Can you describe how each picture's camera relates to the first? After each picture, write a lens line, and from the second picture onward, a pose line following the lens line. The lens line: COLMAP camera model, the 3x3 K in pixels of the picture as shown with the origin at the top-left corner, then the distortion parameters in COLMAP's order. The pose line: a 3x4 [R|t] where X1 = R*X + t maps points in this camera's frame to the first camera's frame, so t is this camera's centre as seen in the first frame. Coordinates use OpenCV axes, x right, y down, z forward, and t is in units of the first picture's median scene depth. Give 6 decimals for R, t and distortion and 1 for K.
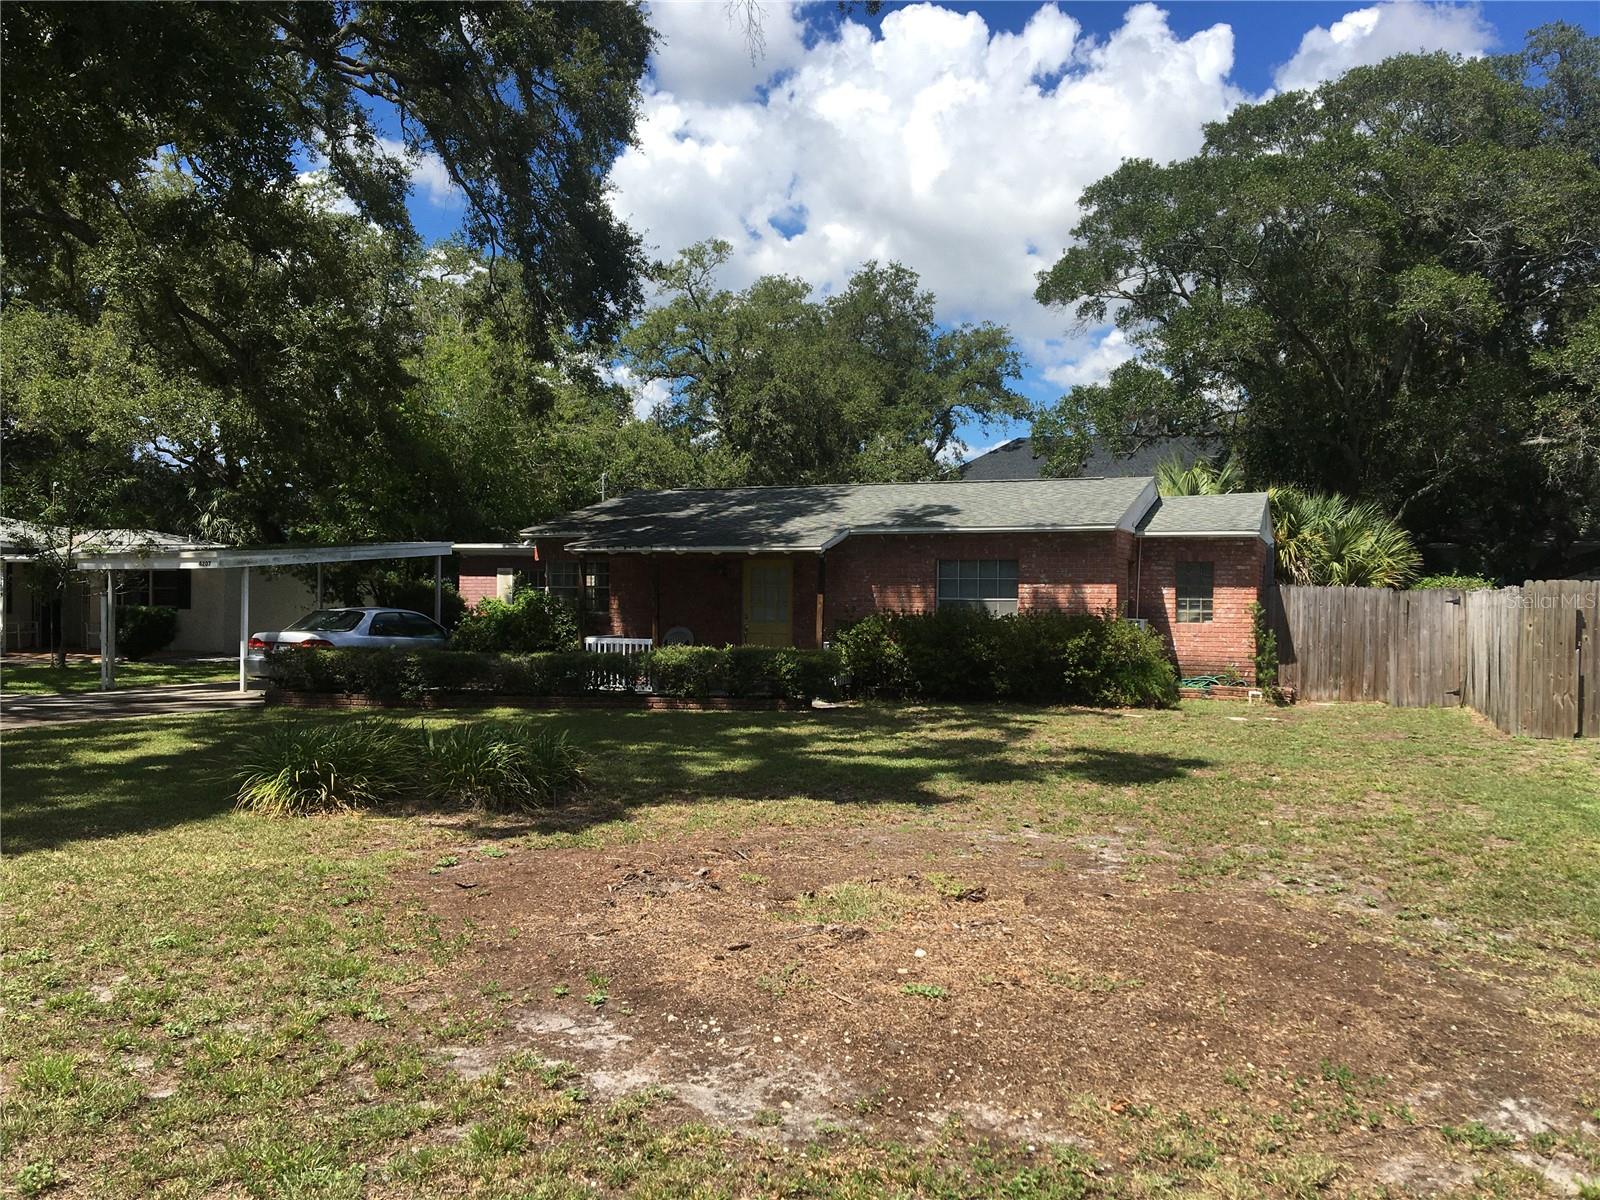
lens RADIAL K [[1342.7, 0, 800.3], [0, 1342.7, 598.2], [0, 0, 1]] dist [0.014140, 0.002038]
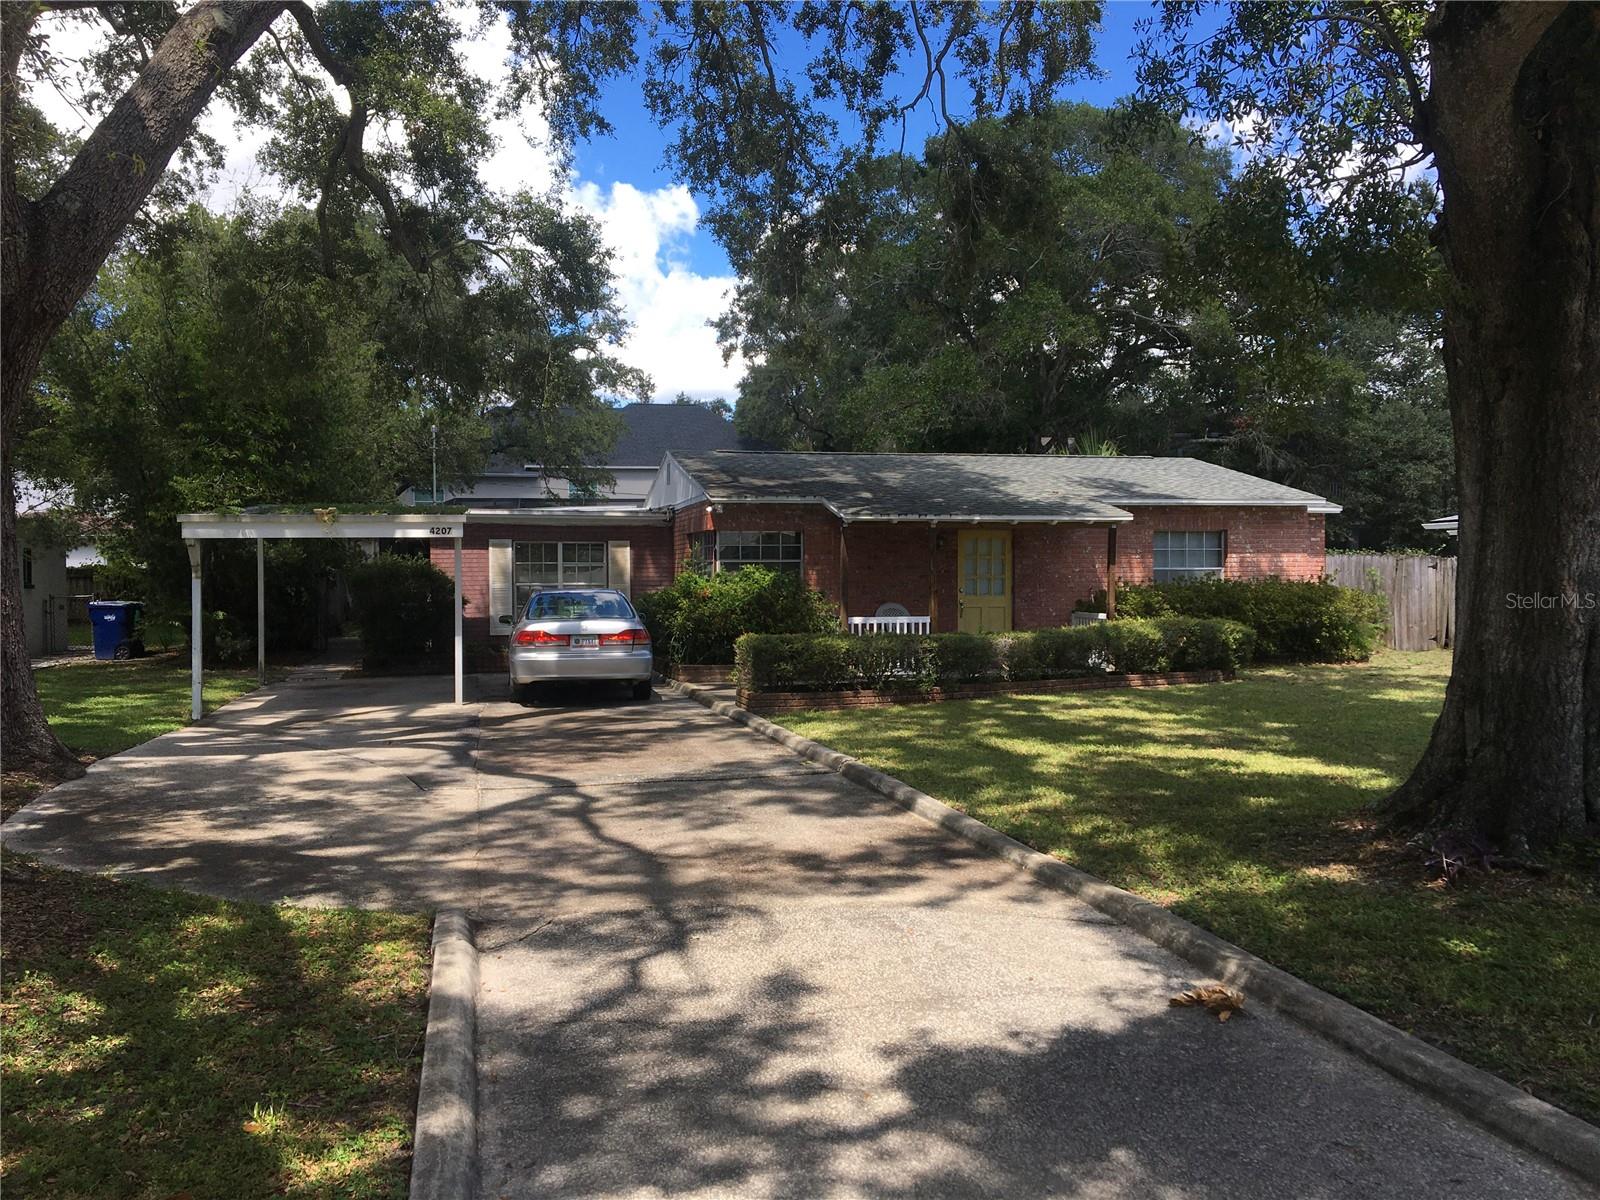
lens RADIAL K [[1342.7, 0, 800.3], [0, 1342.7, 597.8], [0, 0, 1]] dist [0.014140, 0.002038]
pose [[0.842530, -0.023753, 0.538126, -0.677665], [0.012628, 0.999624, 0.024353, -0.005977], [-0.538501, -0.013723, 0.842513, 0.268510]]
